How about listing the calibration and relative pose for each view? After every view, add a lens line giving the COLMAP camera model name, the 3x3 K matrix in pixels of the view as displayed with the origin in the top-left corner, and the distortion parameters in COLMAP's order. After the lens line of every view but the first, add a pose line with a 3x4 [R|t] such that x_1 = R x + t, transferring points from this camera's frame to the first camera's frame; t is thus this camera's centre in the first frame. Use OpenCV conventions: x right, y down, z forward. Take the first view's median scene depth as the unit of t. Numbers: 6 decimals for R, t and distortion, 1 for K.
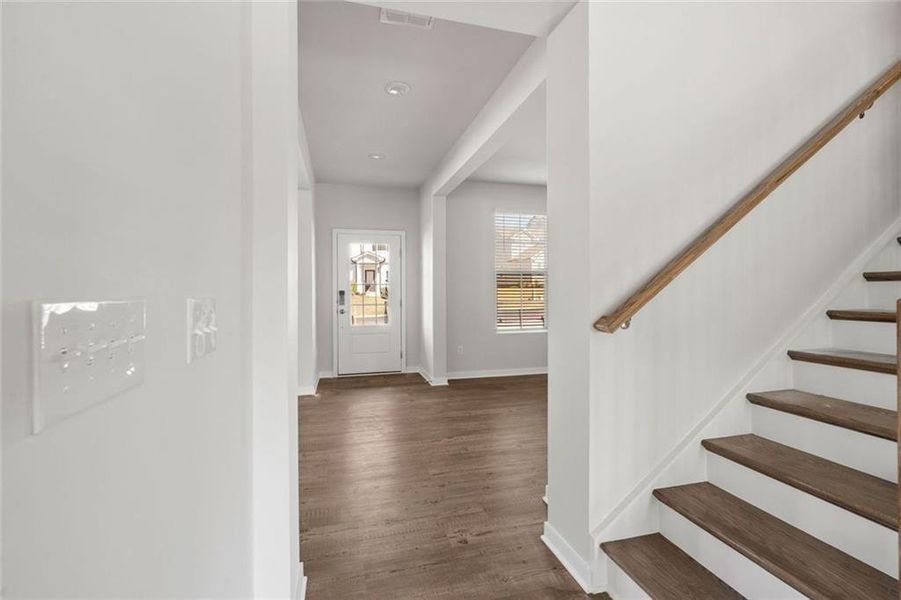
lens RADIAL K [[411.1, 0, 451.2], [0, 411.1, 291.7], [0, 0, 1]] dist [0.002294, 0.001847]
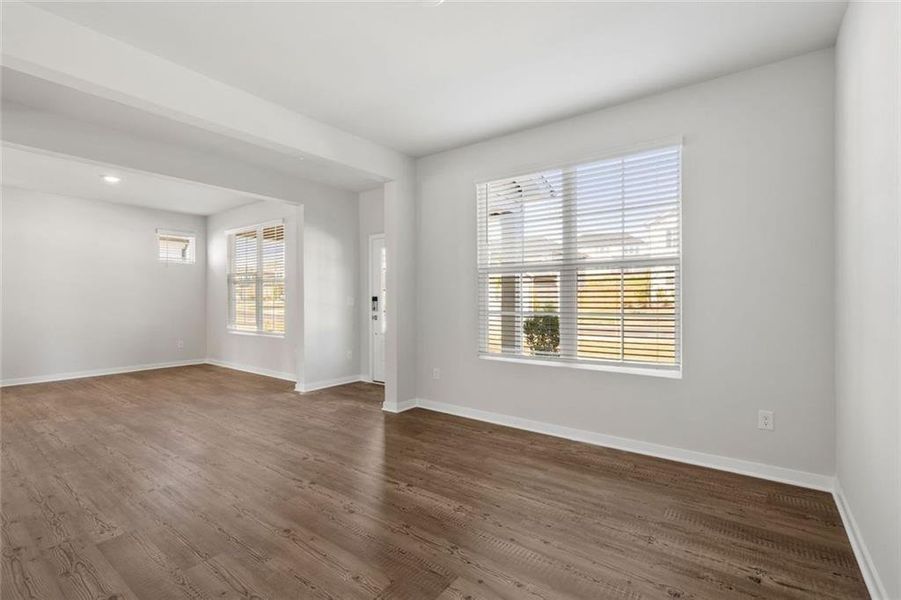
lens RADIAL K [[411.1, 0, 446.4], [0, 411.1, 298.5], [0, 0, 1]] dist [0.002294, 0.001847]
pose [[0.621075, 0.004598, -0.783737, 0.626251], [-0.003474, 0.999989, 0.003115, -0.001602], [0.783743, 0.000788, 0.621084, 0.523648]]
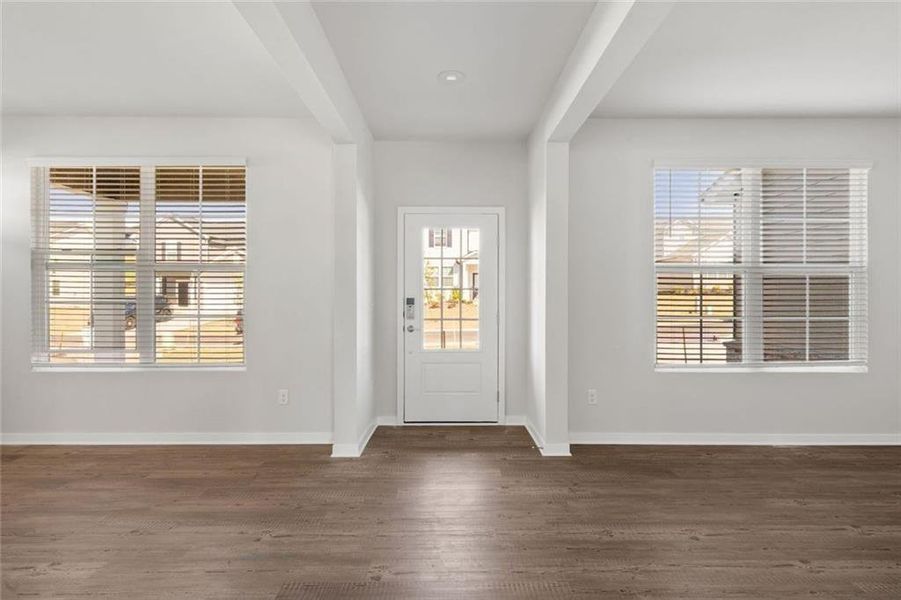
lens RADIAL K [[488.0, 0, 456.4], [0, 488.0, 299.6], [0, 0, 1]] dist [0.011887, 0.000062]
pose [[0.969244, 0.007471, -0.245989, 0.004633], [-0.007311, 0.999972, 0.001565, -0.001429], [0.245993, 0.000282, 0.969271, 0.244149]]
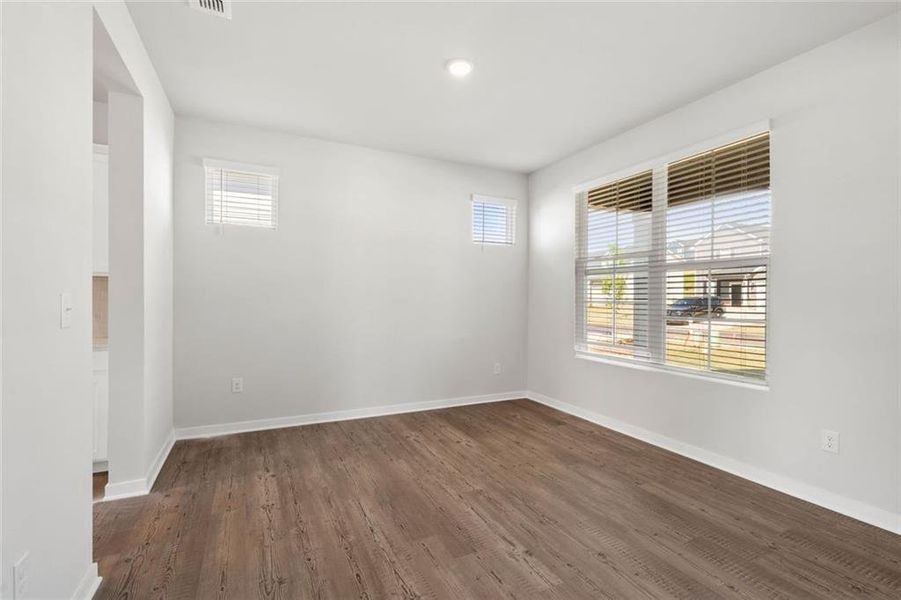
lens RADIAL K [[411.1, 0, 445.4], [0, 411.1, 297.9], [0, 0, 1]] dist [0.002294, 0.001847]
pose [[0.189773, 0.007970, -0.981796, -0.077747], [-0.010104, 0.999930, 0.006165, -0.000958], [0.981776, 0.008750, 0.189840, 0.408809]]
